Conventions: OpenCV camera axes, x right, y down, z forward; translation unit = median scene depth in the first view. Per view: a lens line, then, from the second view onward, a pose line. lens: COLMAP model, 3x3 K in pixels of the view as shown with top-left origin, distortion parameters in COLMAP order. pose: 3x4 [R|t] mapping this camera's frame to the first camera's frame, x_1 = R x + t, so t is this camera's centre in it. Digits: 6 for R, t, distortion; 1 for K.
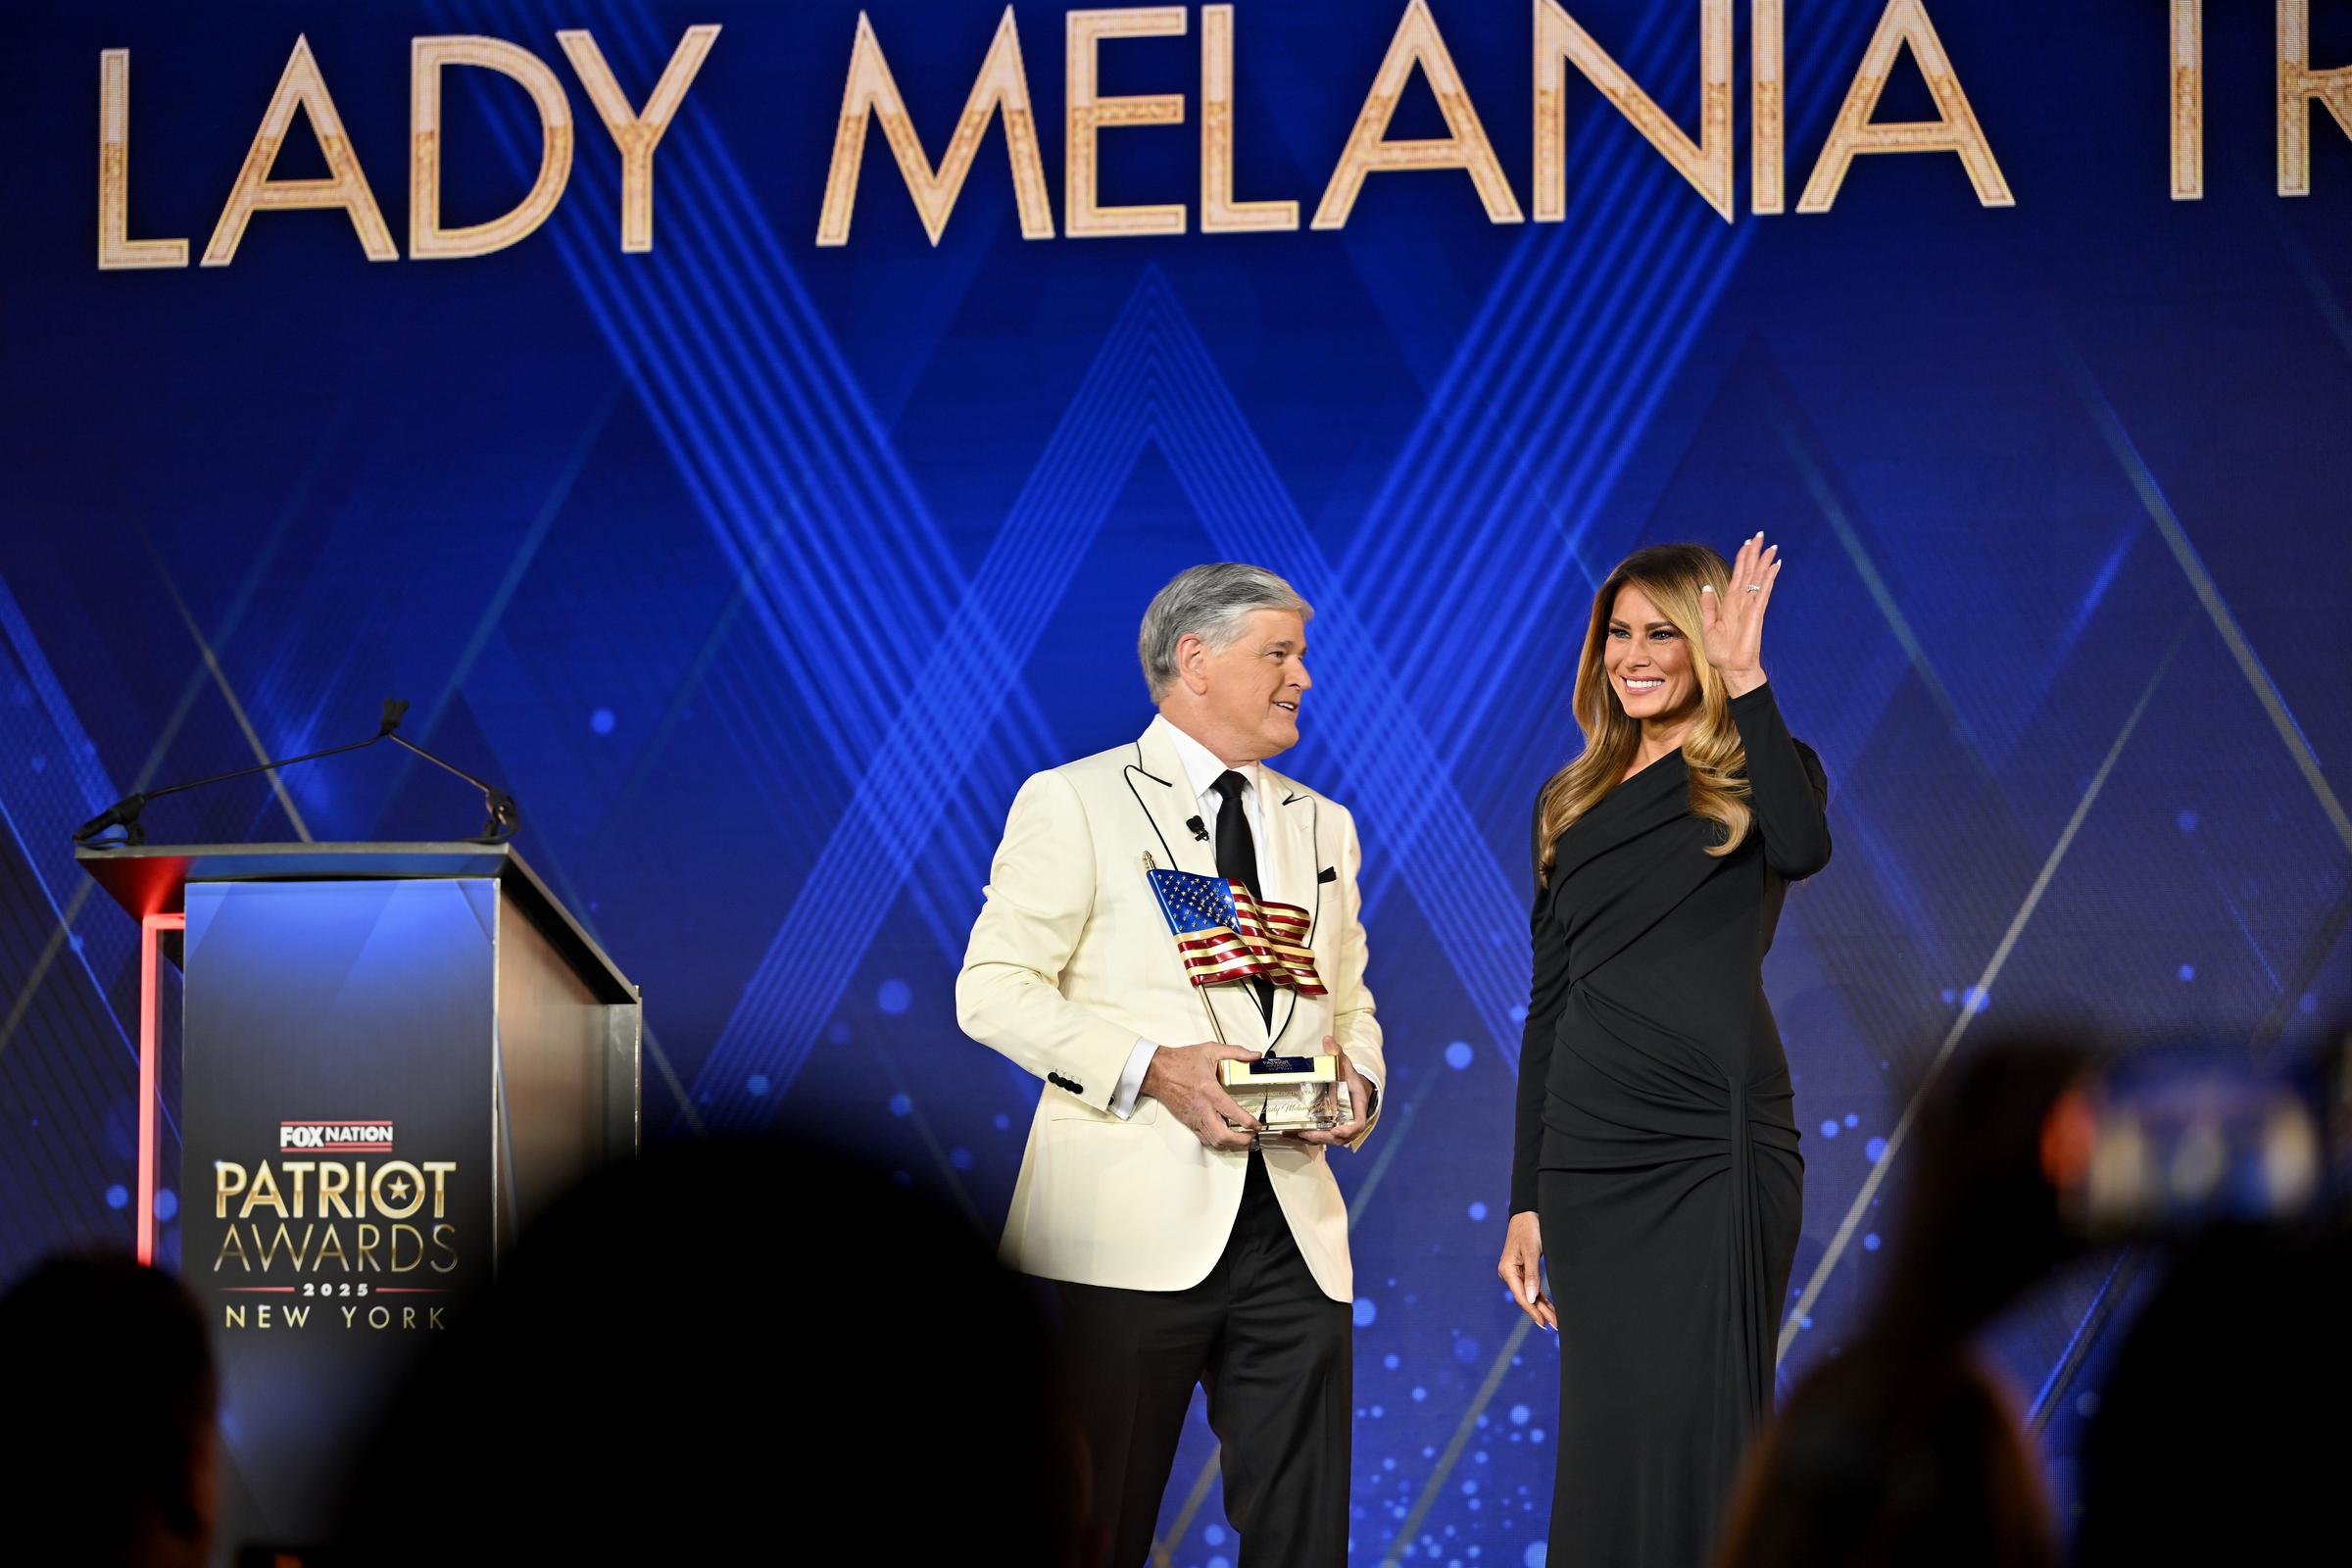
lens RADIAL K [[8896.9, 0, 1176.0], [0, 8896.9, 784.0], [0, 0, 1]] dist [-0.075698, -0.973171]
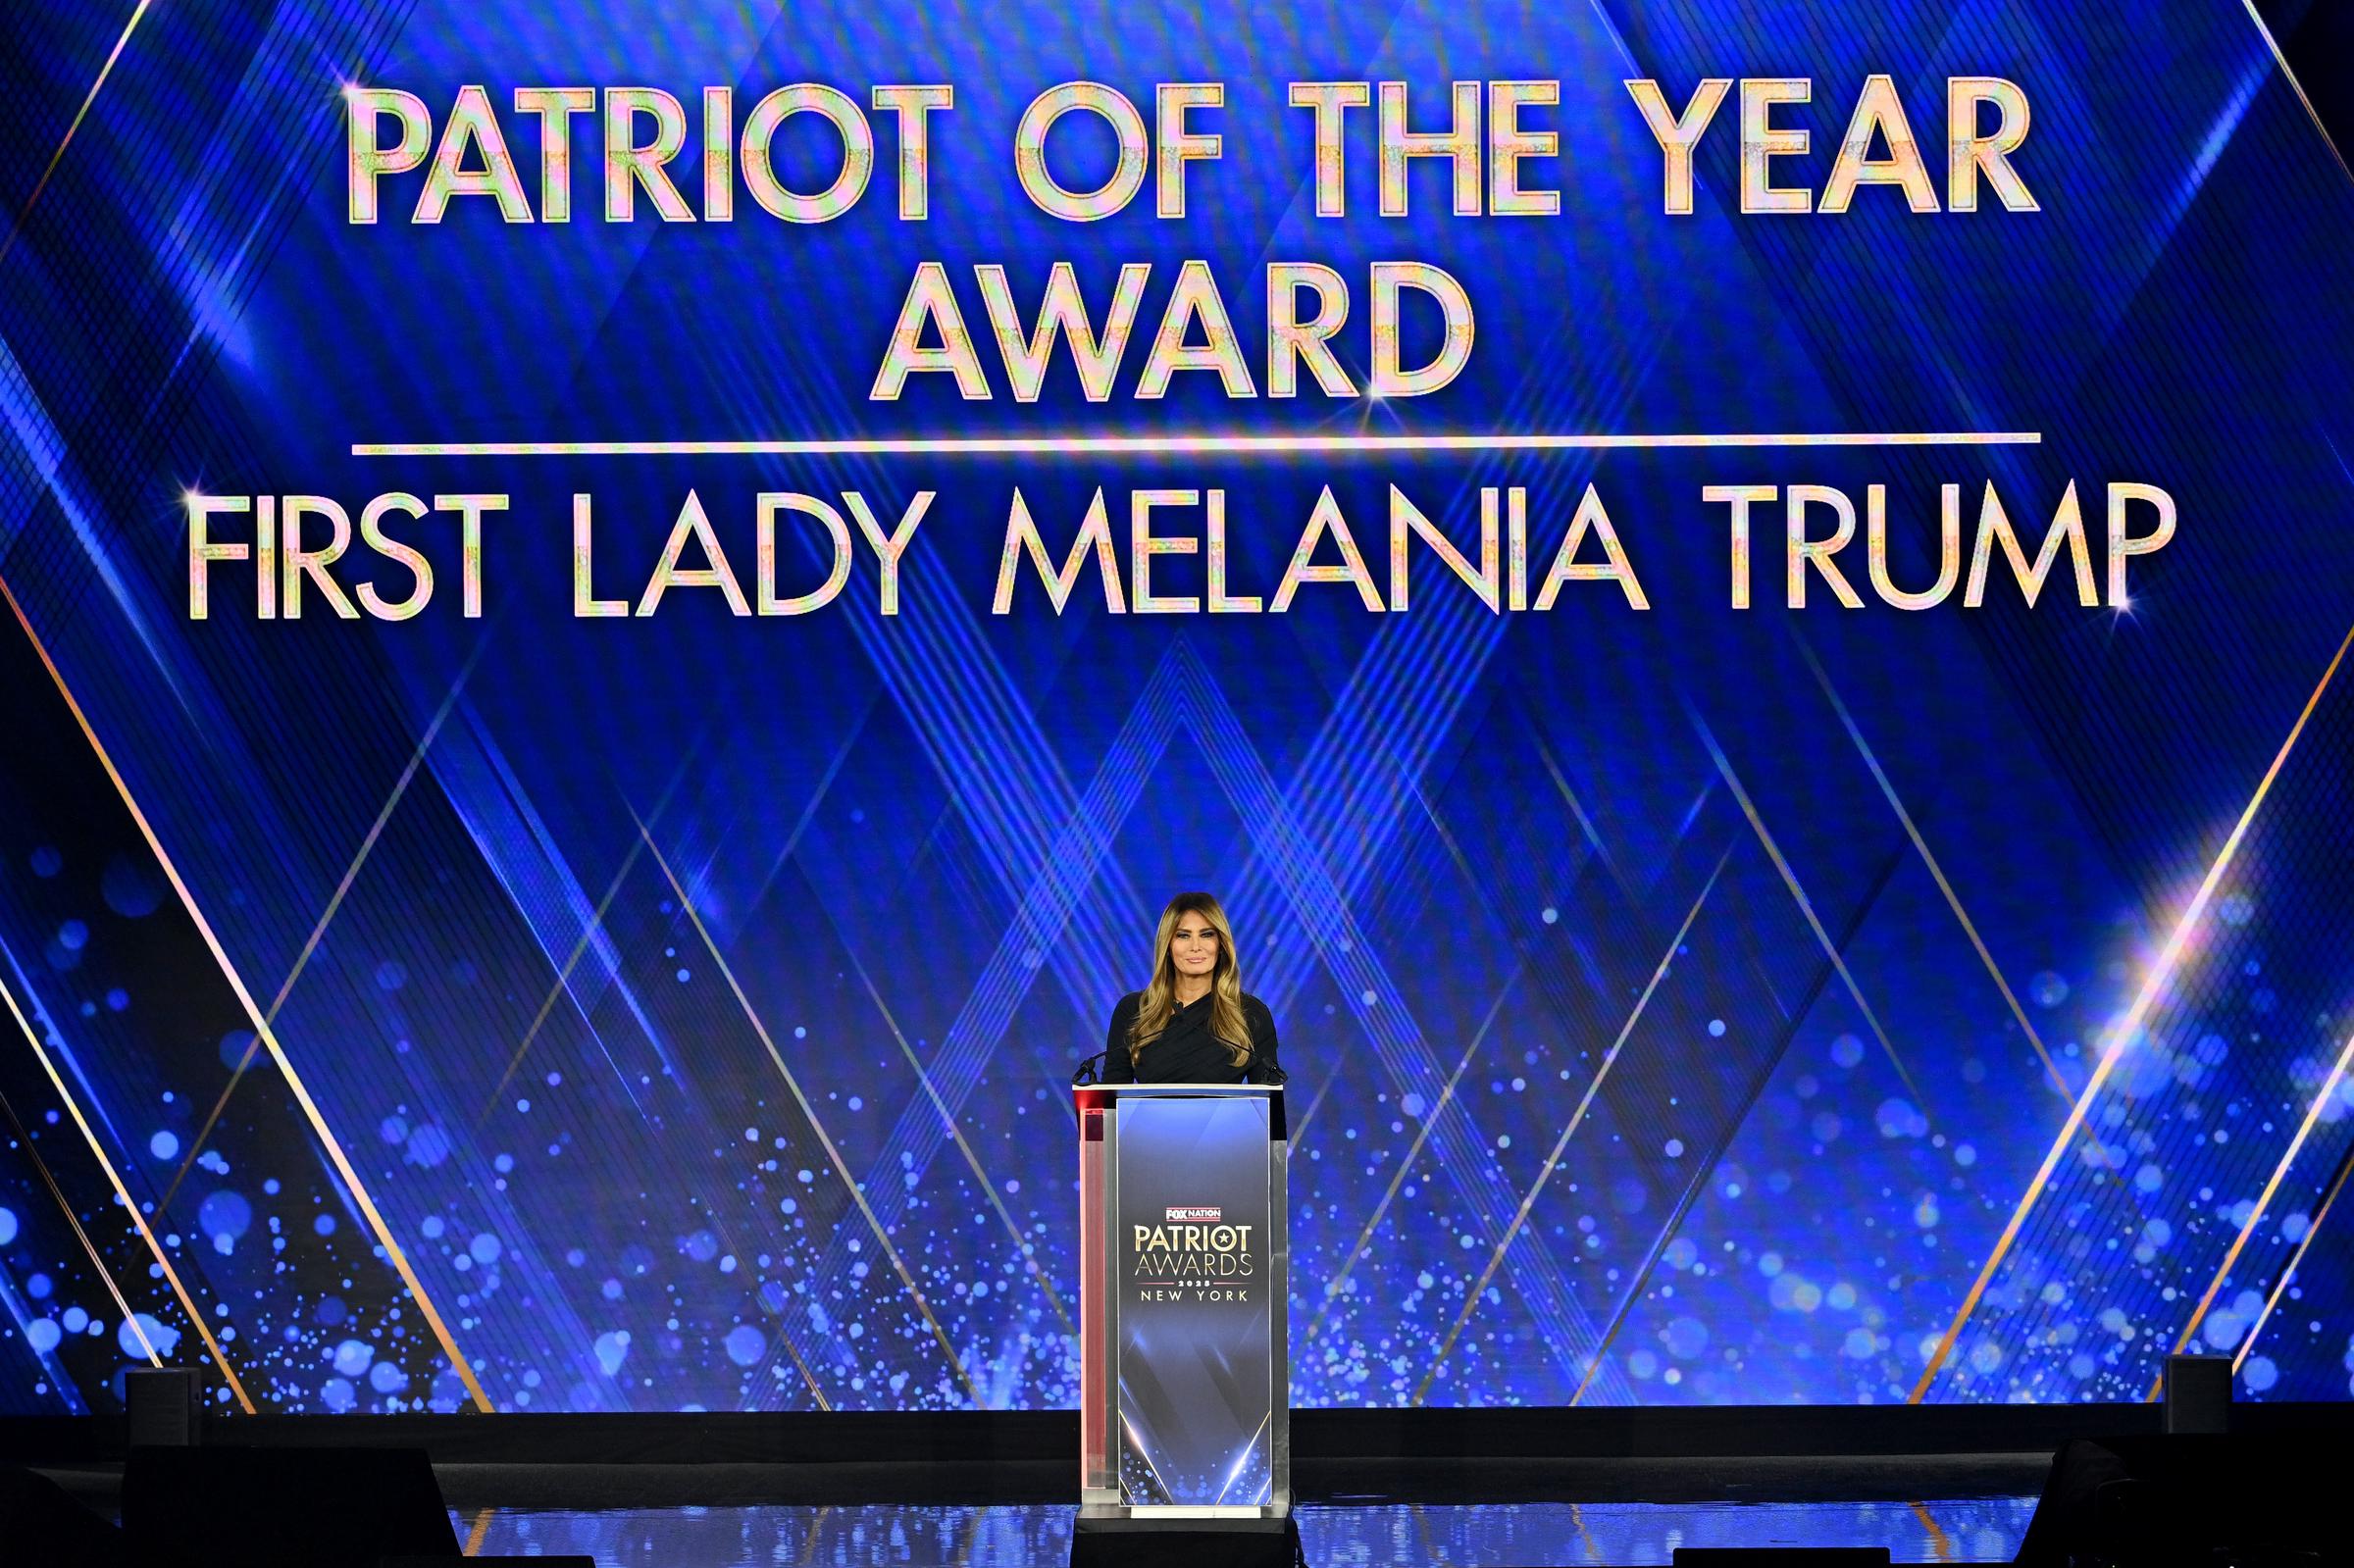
lens RADIAL K [[8903.5, 0, 1177.0], [0, 8903.5, 784.0], [0, 0, 1]] dist [-0.075698, -0.973171]
pose [[0.973086, -0.012038, 0.230129, -0.433983], [-0.005939, 0.996993, 0.077266, -0.170367], [-0.230368, -0.076553, 0.970088, -0.814981]]
